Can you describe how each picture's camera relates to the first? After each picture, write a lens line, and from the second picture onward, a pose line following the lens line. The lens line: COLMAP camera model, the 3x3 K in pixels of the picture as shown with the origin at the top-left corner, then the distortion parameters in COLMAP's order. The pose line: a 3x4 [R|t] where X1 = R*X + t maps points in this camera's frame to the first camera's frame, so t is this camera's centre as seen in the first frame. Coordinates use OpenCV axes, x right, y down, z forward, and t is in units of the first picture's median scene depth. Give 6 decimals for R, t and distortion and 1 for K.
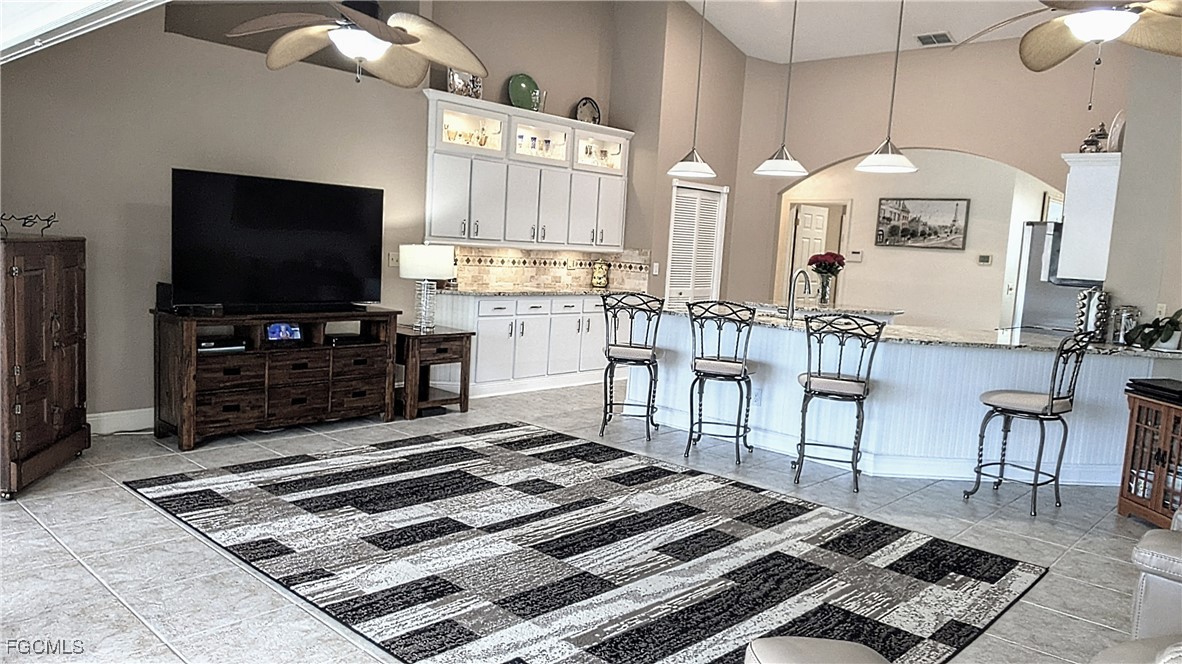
lens RADIAL K [[822.5, 0, 591.3], [0, 822.5, 331.4], [0, 0, 1]] dist [0.070269, -0.117907]
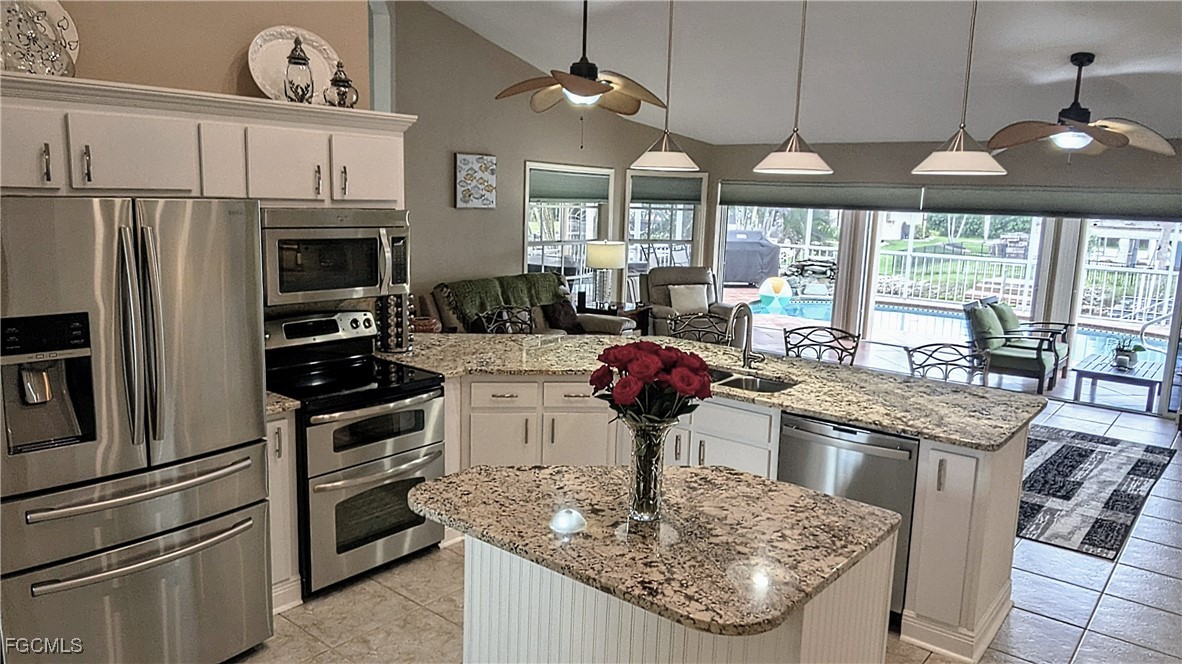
lens RADIAL K [[822.5, 0, 591.3], [0, 822.5, 331.4], [0, 0, 1]] dist [0.070269, -0.117907]
pose [[-0.994698, -0.071348, -0.074057, 0.475216], [-0.088804, 0.959112, 0.268735, -0.257808], [0.051855, 0.273887, -0.960363, 1.836550]]
